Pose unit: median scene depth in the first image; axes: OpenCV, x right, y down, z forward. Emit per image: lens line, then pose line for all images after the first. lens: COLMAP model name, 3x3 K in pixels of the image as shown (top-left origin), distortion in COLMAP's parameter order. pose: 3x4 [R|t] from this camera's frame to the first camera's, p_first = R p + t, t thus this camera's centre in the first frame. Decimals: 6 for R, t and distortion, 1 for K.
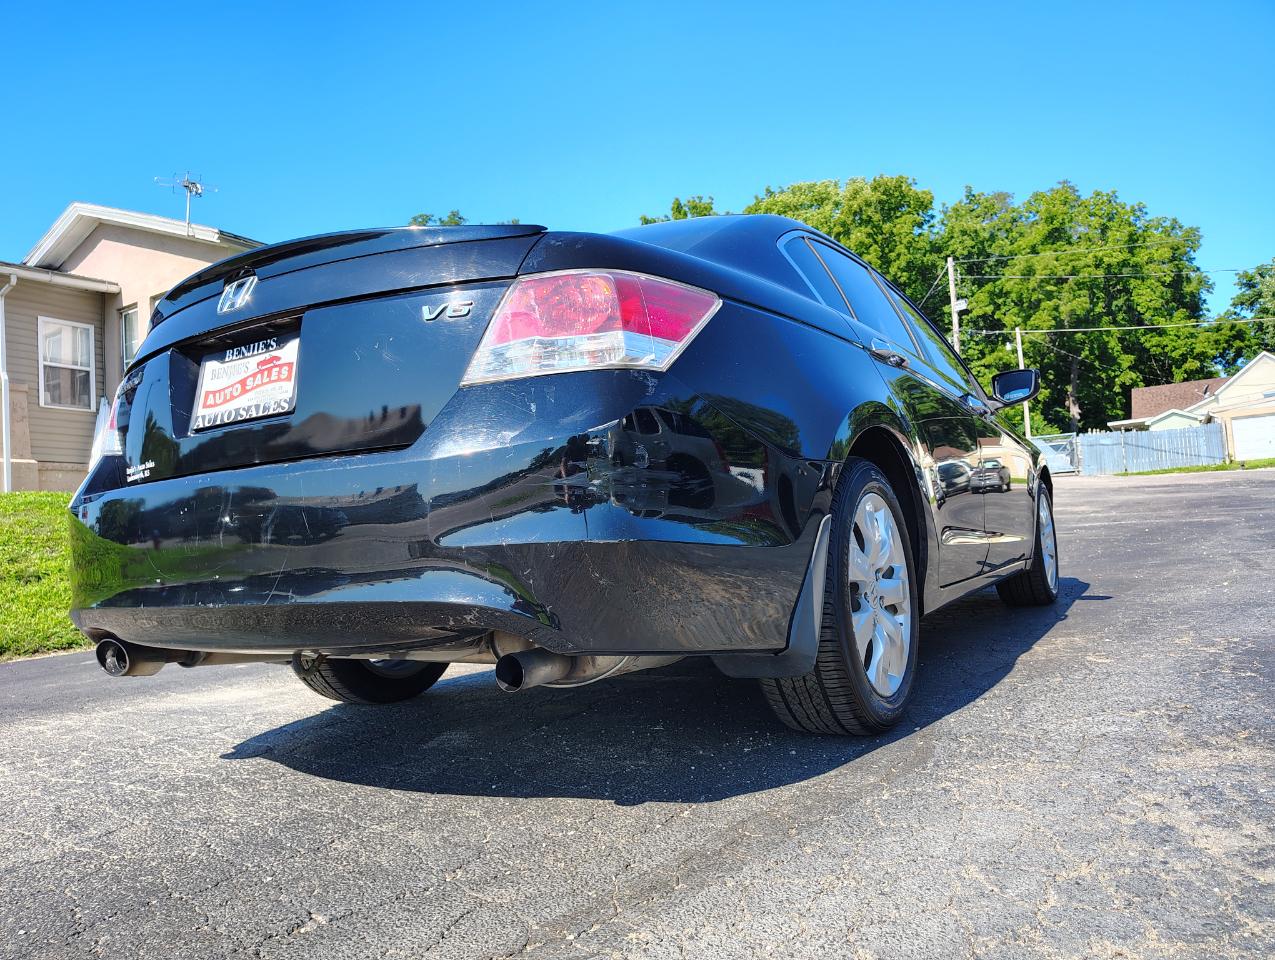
lens RADIAL K [[882.1, 0, 644.0], [0, 882.1, 479.9], [0, 0, 1]] dist [0.015003, -0.024333]
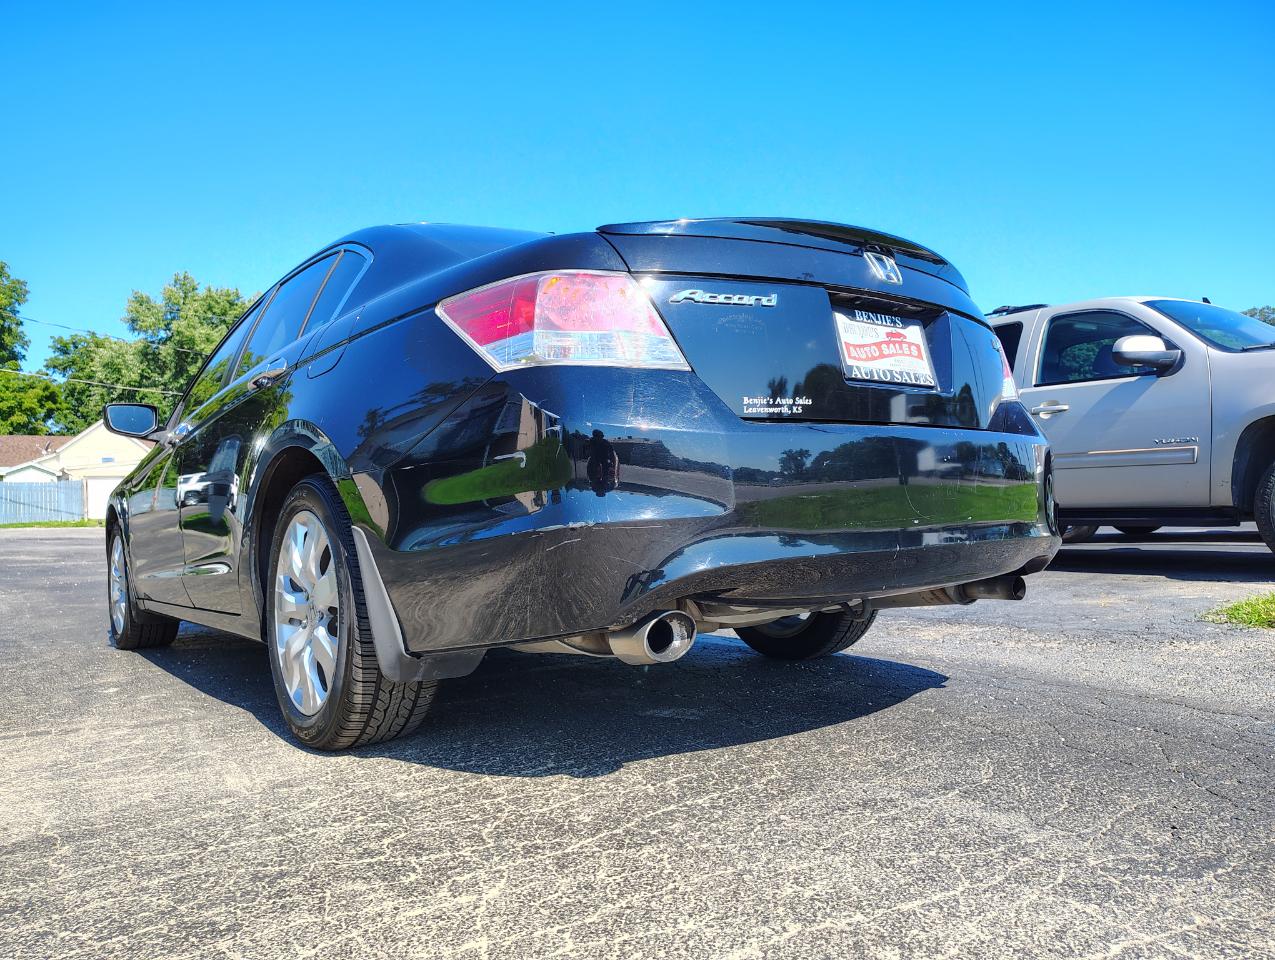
lens RADIAL K [[876.4, 0, 637.6], [0, 876.4, 483.7], [0, 0, 1]] dist [-0.005799, 0.002288]
pose [[0.372659, 0.094276, 0.923167, -0.159899], [-0.035681, 0.995546, -0.087264, 0.016807], [-0.927282, -0.000420, 0.374363, 0.090558]]
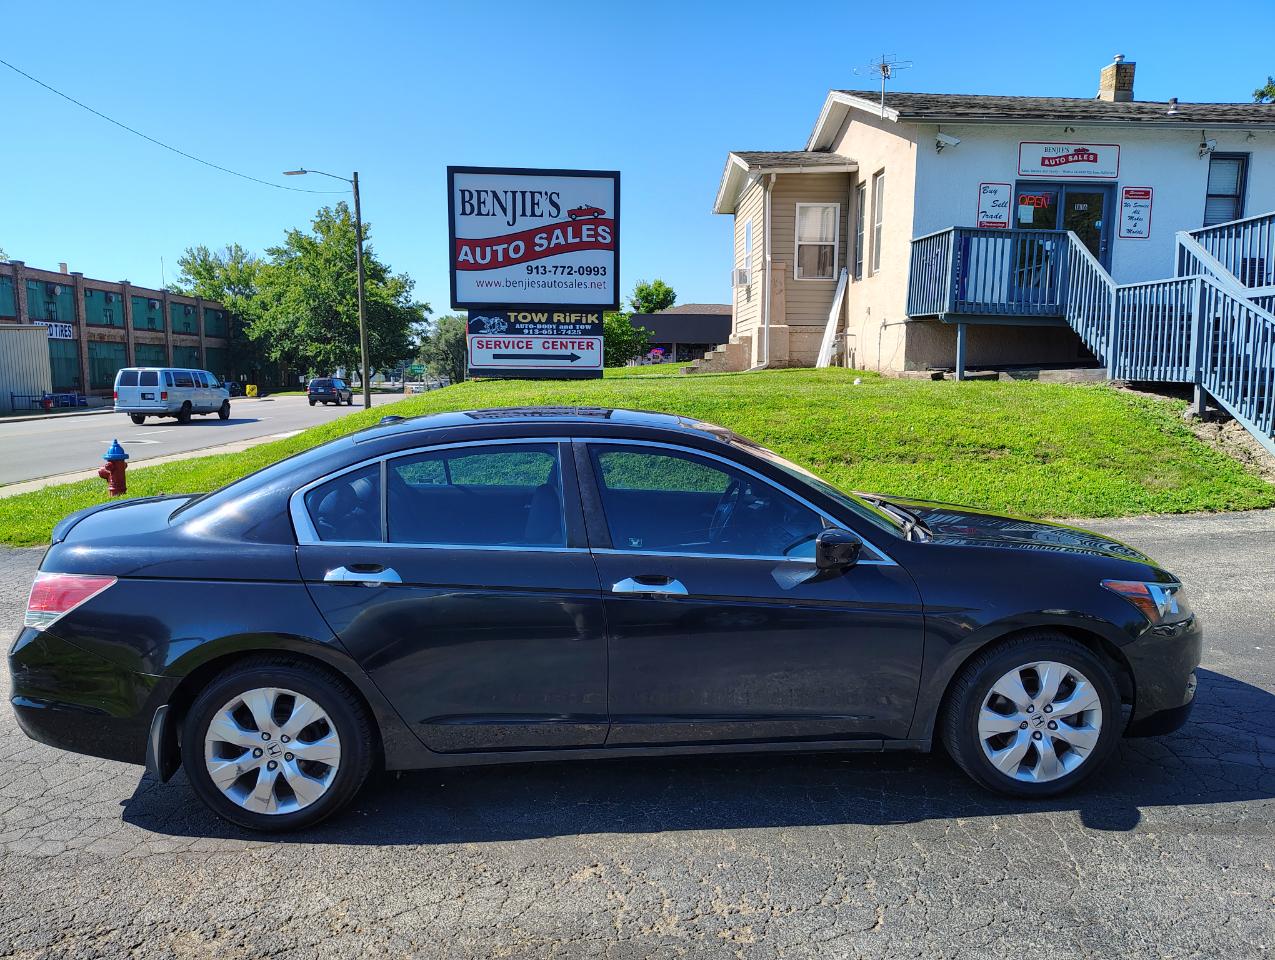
lens RADIAL K [[876.4, 0, 637.6], [0, 876.4, 483.7], [0, 0, 1]] dist [-0.005799, 0.002288]
pose [[0.587519, 0.168814, -0.791406, 0.200060], [0.016152, 0.975356, 0.220044, -0.077516], [0.809049, -0.142063, 0.570314, 0.085448]]
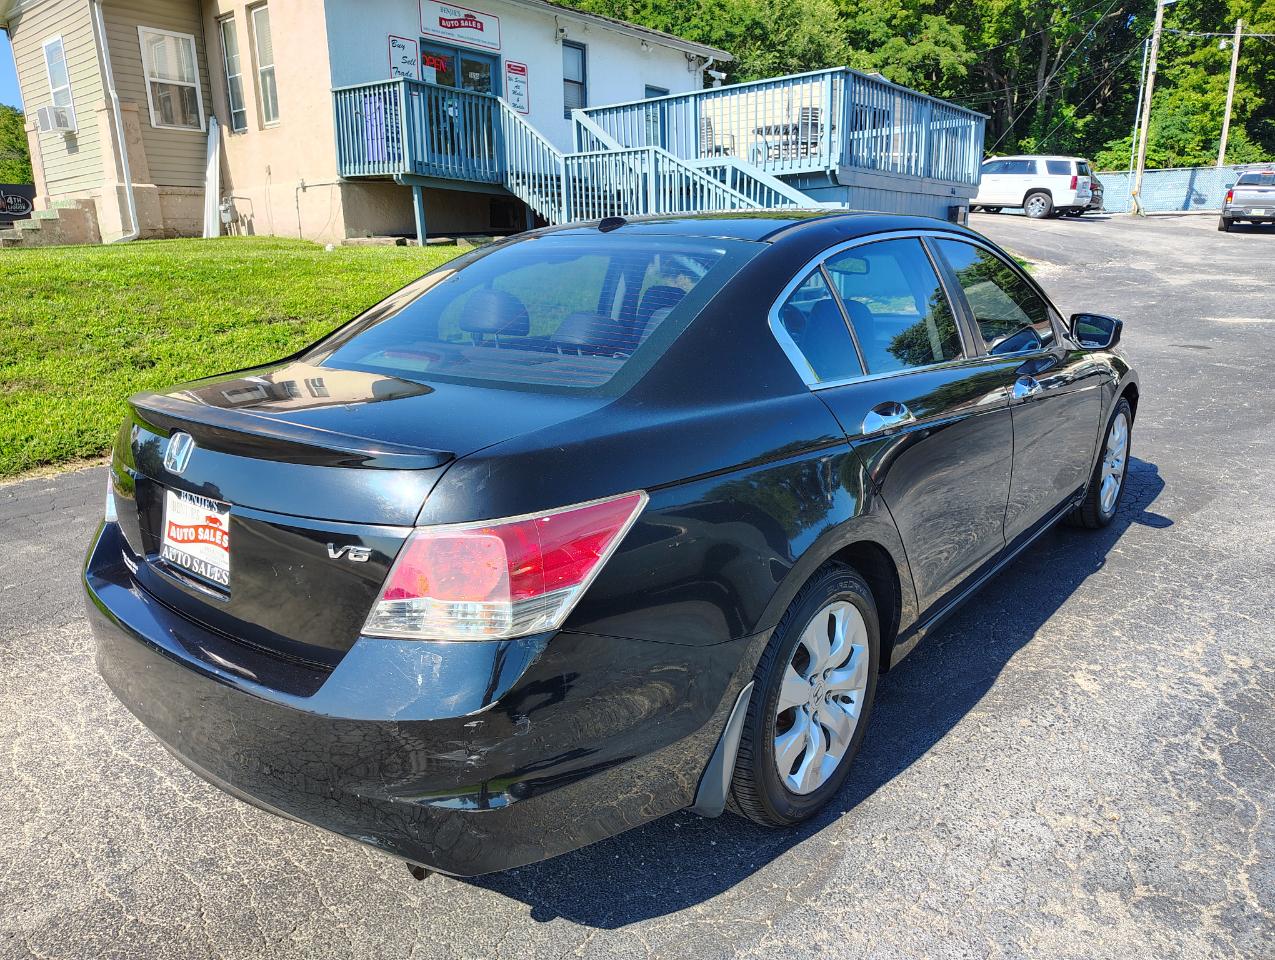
lens RADIAL K [[881.2, 0, 651.1], [0, 881.2, 477.4], [0, 0, 1]] dist [0.034008, -0.038816]
pose [[0.989913, 0.084676, -0.113584, 0.020681], [-0.044007, 0.945854, 0.321594, -0.055379], [0.134665, -0.313352, 0.940040, 0.010228]]
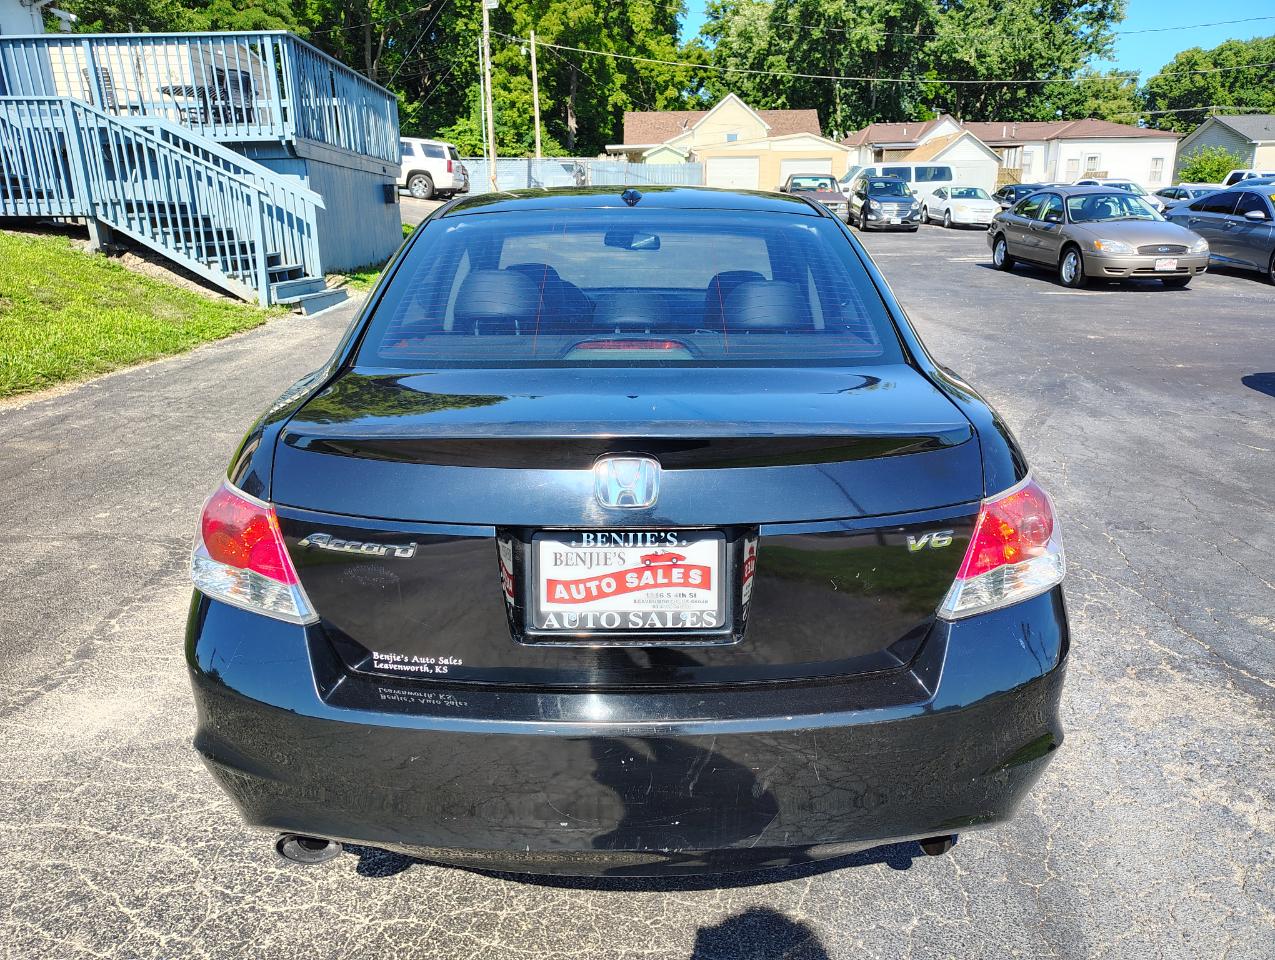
lens RADIAL K [[882.1, 0, 644.0], [0, 882.1, 479.9], [0, 0, 1]] dist [0.015003, -0.024333]
pose [[0.854014, -0.083642, 0.513483, -0.088805], [-0.088180, 0.949439, 0.301314, -0.046959], [-0.512723, -0.302605, 0.803458, 0.035699]]
